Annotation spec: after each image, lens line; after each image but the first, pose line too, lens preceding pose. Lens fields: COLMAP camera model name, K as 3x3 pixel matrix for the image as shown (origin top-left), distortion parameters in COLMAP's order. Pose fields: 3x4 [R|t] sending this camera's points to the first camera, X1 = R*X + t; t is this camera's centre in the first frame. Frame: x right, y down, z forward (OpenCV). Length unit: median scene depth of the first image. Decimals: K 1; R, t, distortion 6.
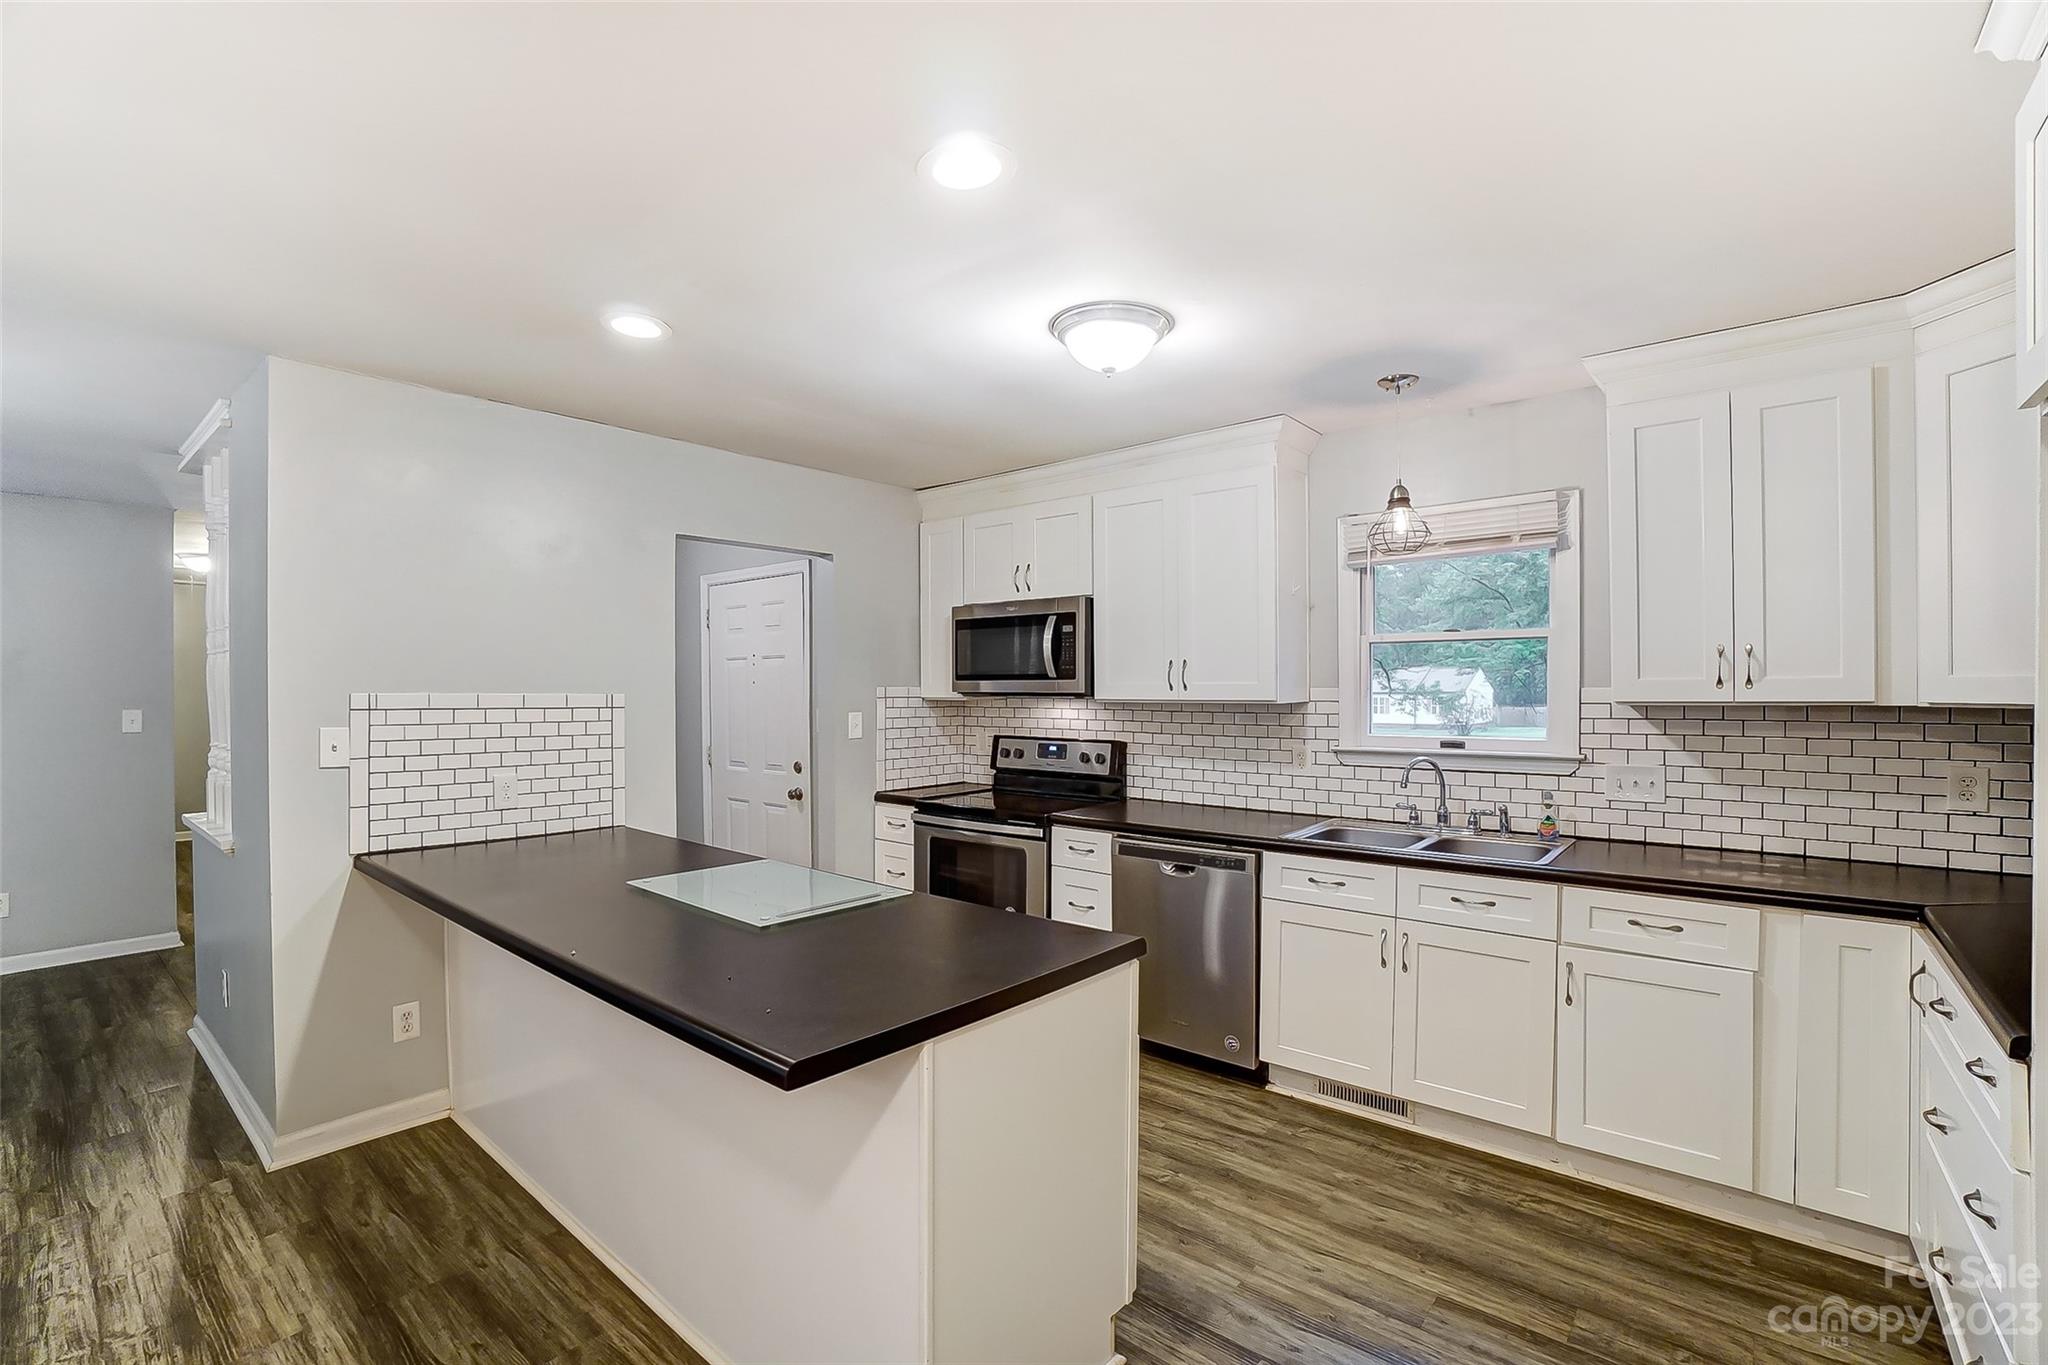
lens RADIAL K [[907.0, 0, 999.2], [0, 907.0, 688.2], [0, 0, 1]] dist [-0.067295, 0.023173]
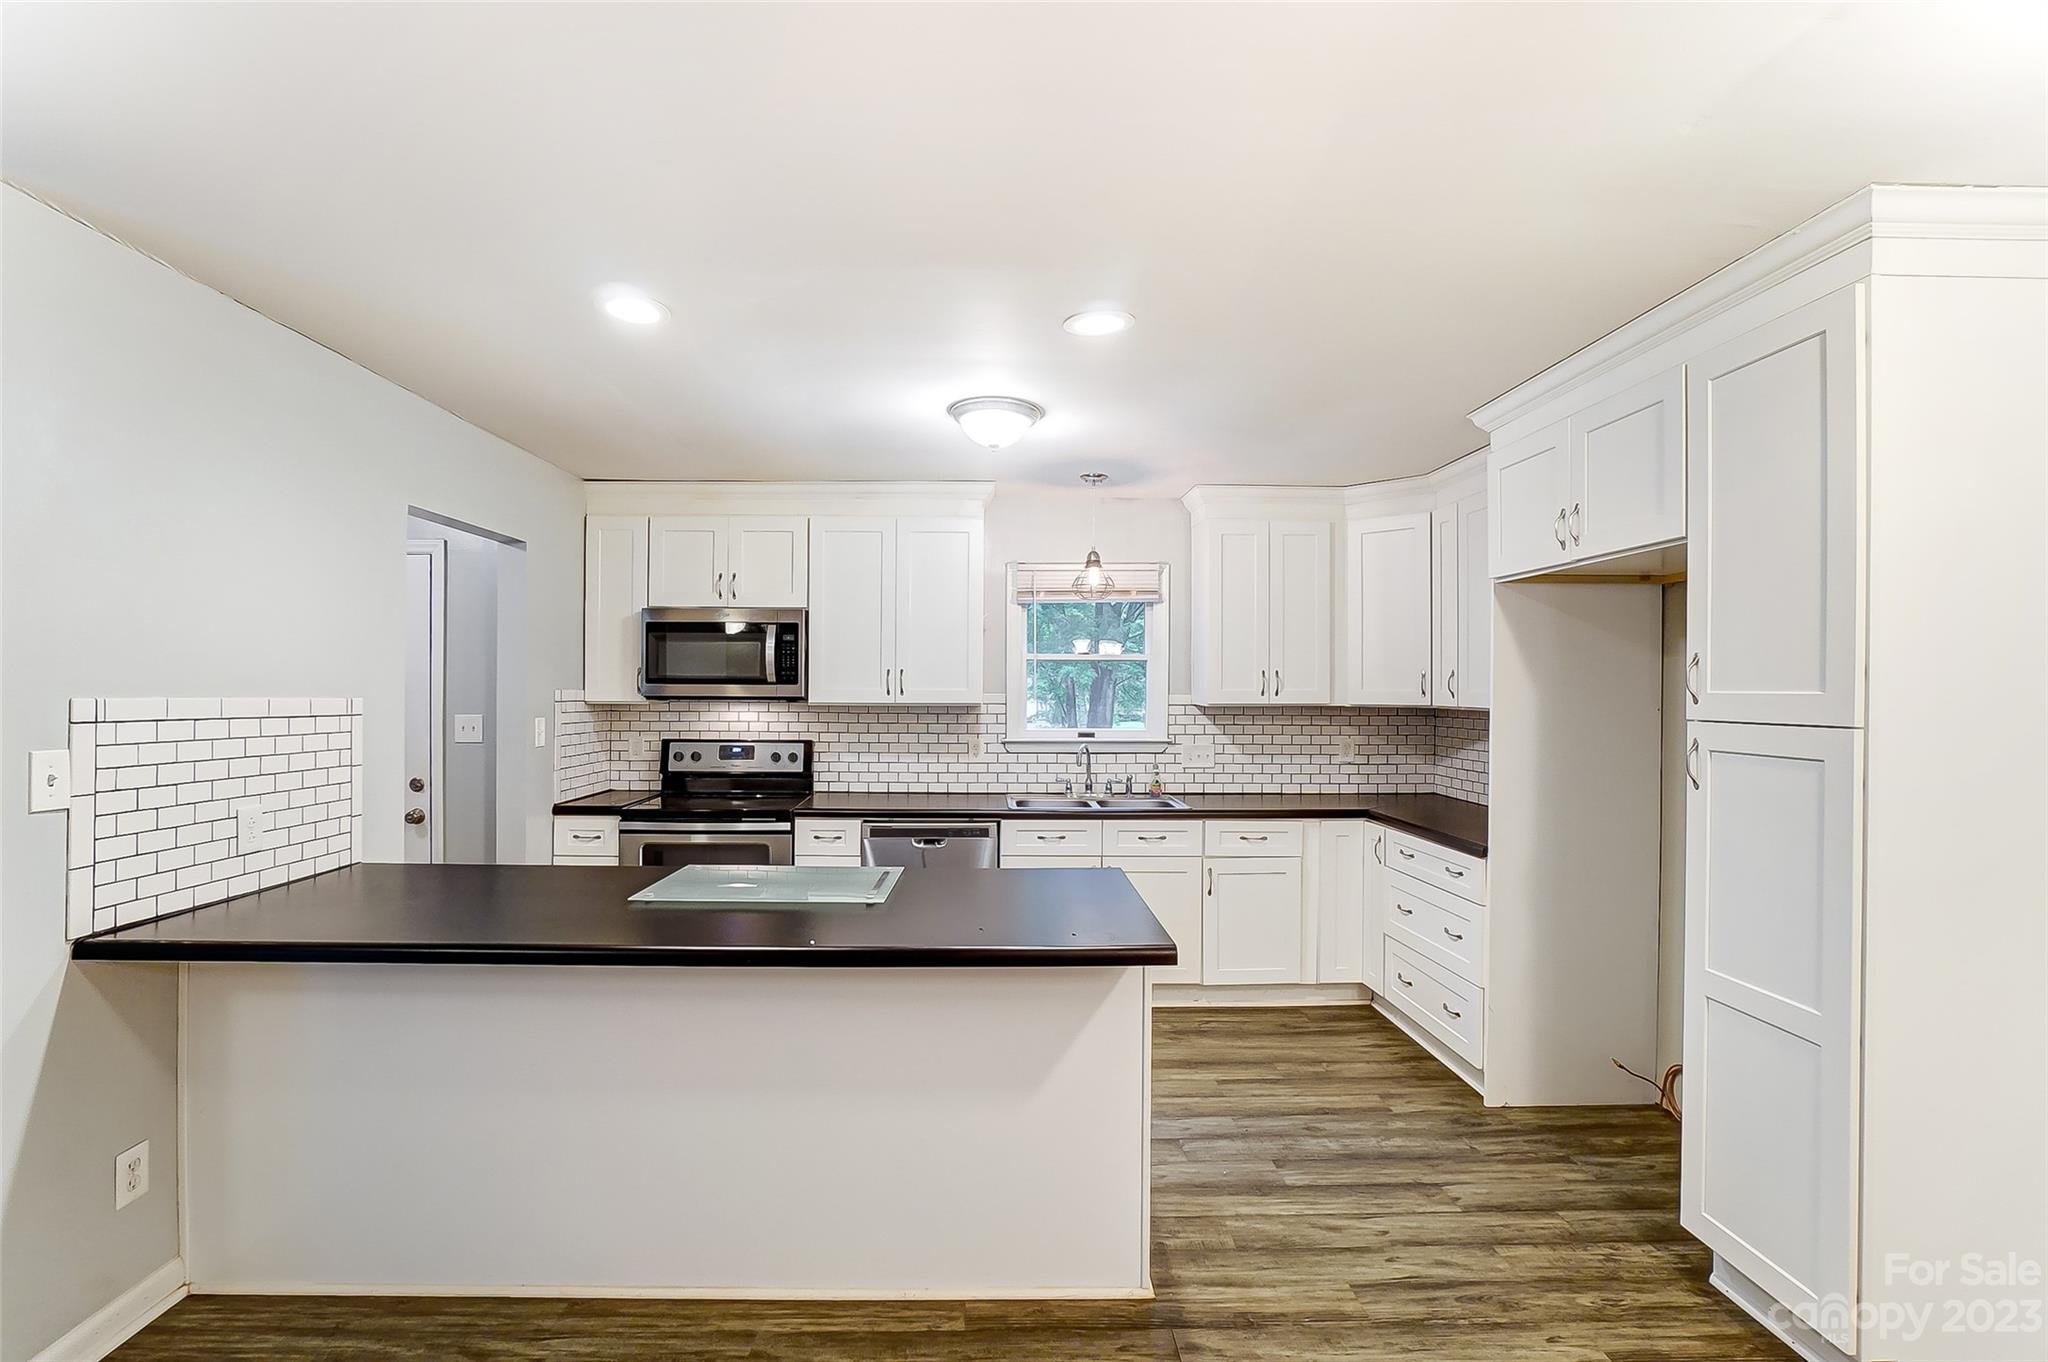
lens RADIAL K [[921.6, 0, 995.4], [0, 921.6, 683.7], [0, 0, 1]] dist [-0.034931, 0.015231]
pose [[0.746133, 0.010835, 0.665709, -0.550622], [-0.006822, 0.999940, -0.008628, -0.003314], [-0.665762, 0.001896, 0.746162, 0.016866]]
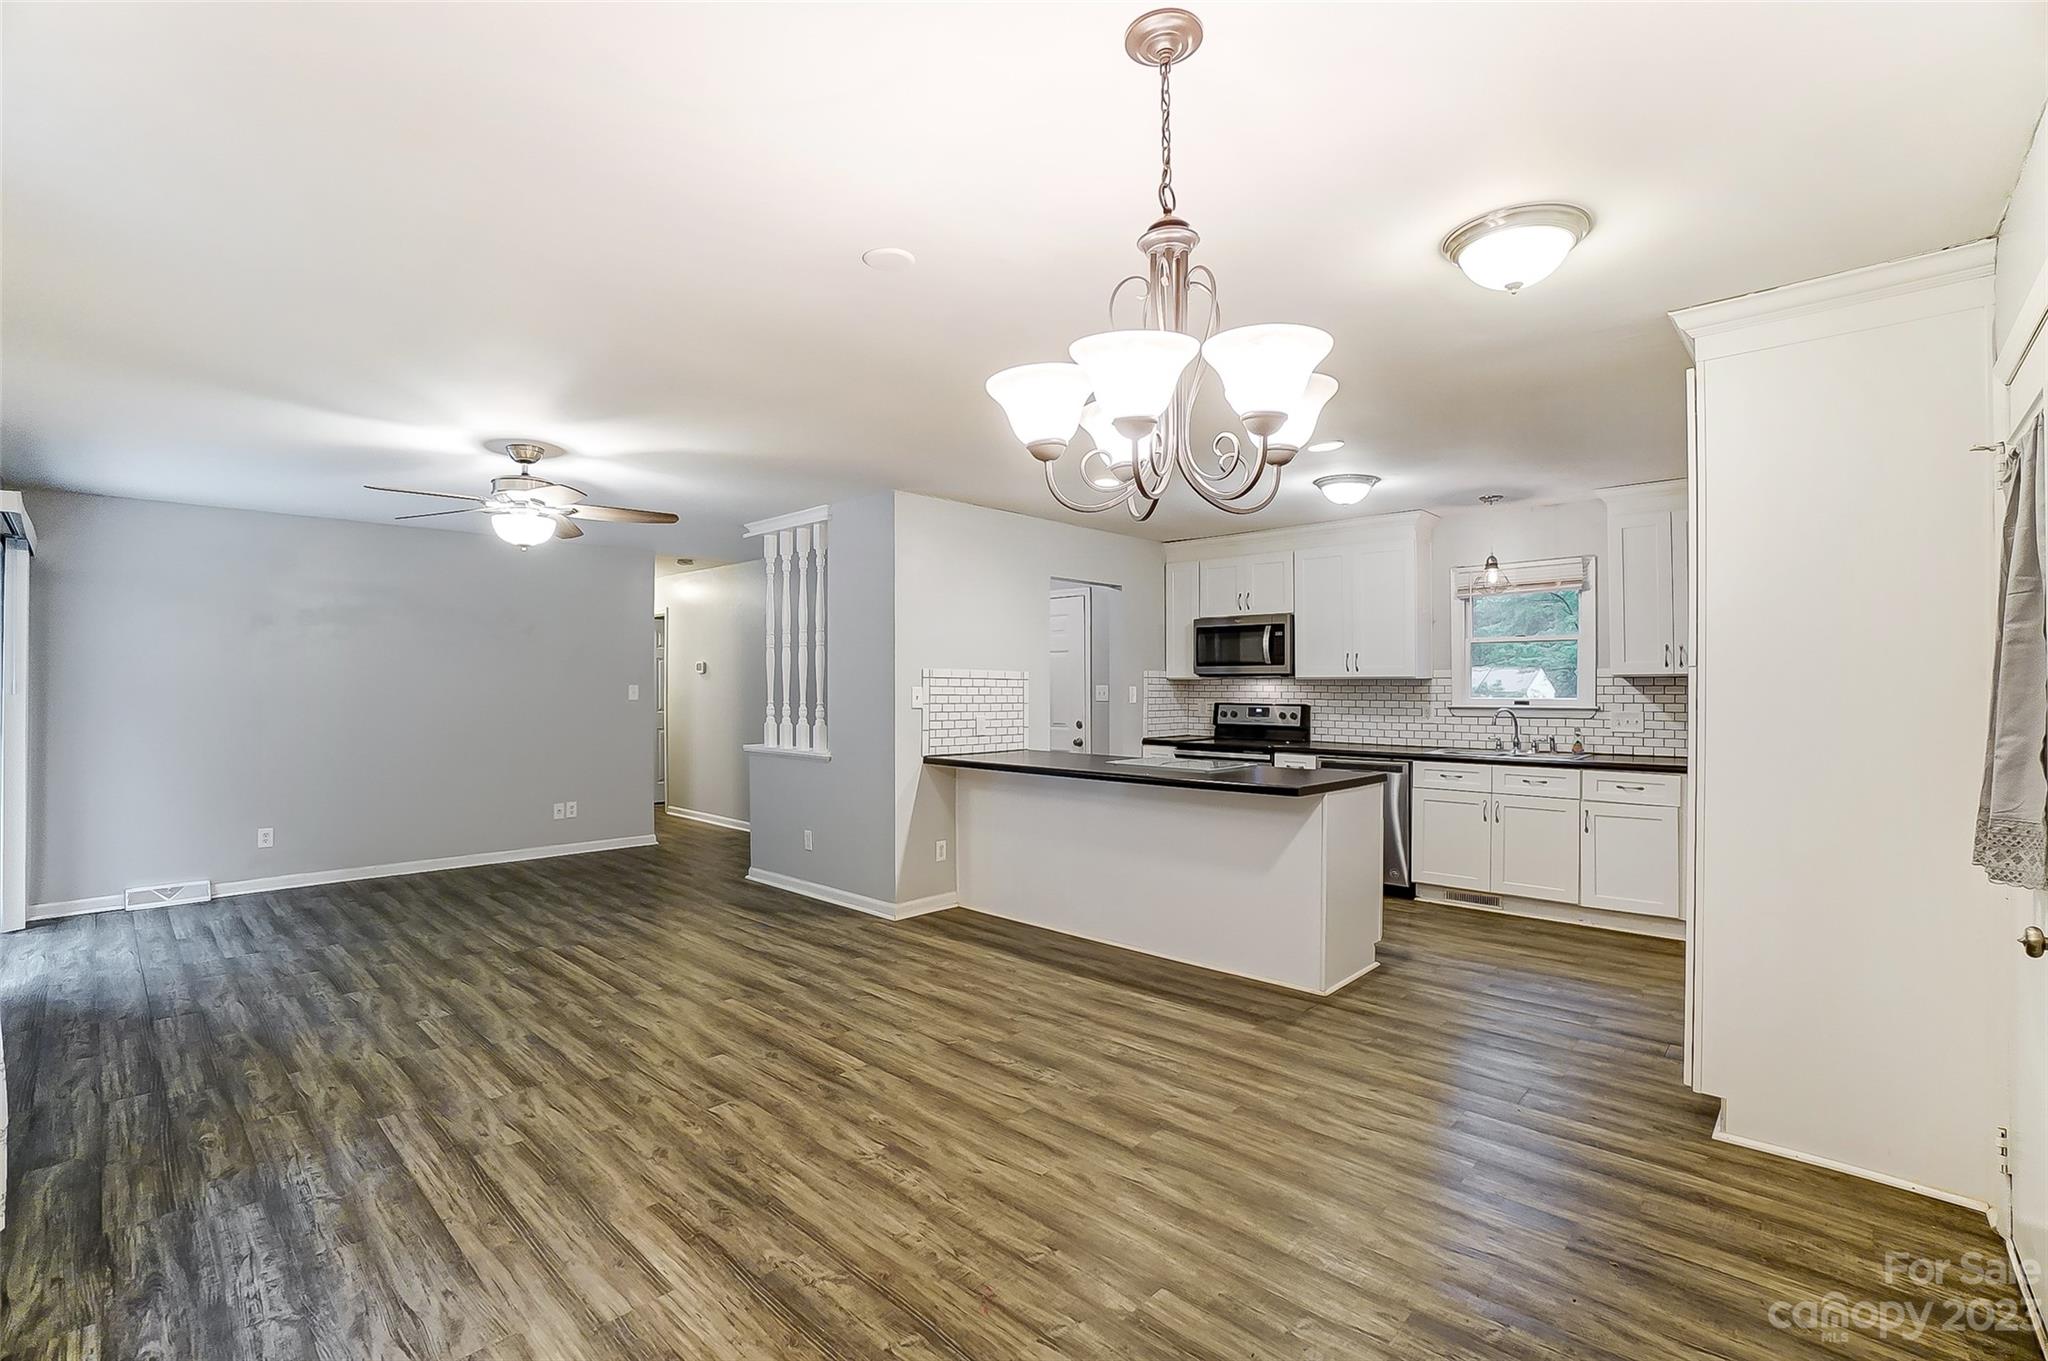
lens RADIAL K [[897.8, 0, 1009.3], [0, 897.8, 672.8], [0, 0, 1]] dist [-0.065693, 0.022445]
pose [[0.998743, 0.003389, -0.050010, -0.378951], [-0.004127, 0.999884, -0.014668, 0.034277], [0.049955, 0.014856, 0.998641, -0.715615]]
